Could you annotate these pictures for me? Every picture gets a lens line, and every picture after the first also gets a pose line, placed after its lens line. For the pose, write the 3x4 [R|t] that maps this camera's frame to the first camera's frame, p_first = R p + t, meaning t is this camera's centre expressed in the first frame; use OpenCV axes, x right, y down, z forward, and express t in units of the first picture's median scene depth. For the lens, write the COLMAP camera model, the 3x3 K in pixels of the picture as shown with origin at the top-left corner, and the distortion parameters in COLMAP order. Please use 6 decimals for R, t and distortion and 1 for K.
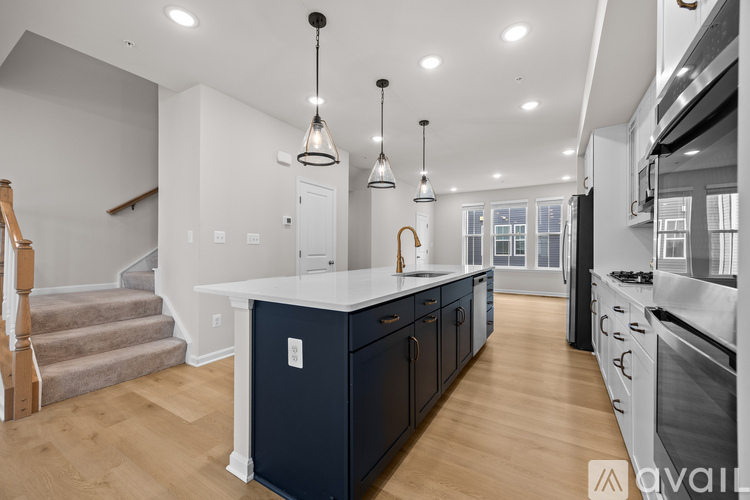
lens RADIAL K [[294.8, 0, 377.3], [0, 294.8, 252.1], [0, 0, 1]] dist [0.001475, 0.000004]
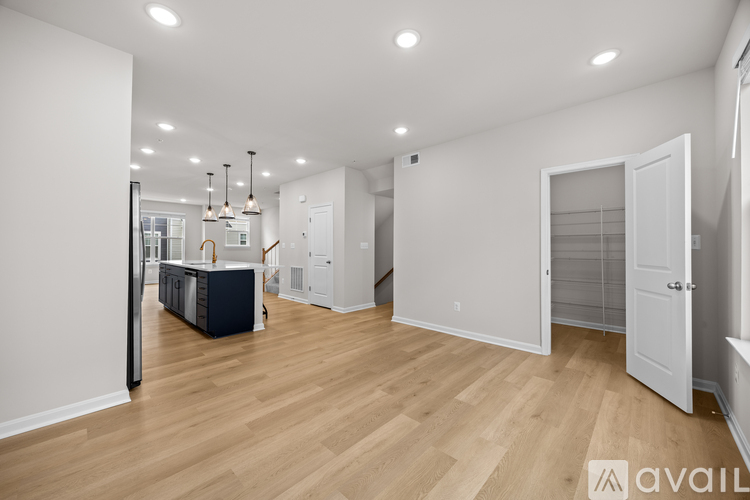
lens RADIAL K [[294.8, 0, 375.2], [0, 294.8, 248.1], [0, 0, 1]] dist [0.001475, 0.000004]
pose [[-0.212967, -0.003675, -0.977052, 1.085760], [-0.009246, 0.999956, -0.001745, -0.024999], [0.977016, 0.008663, -0.212992, 1.514883]]
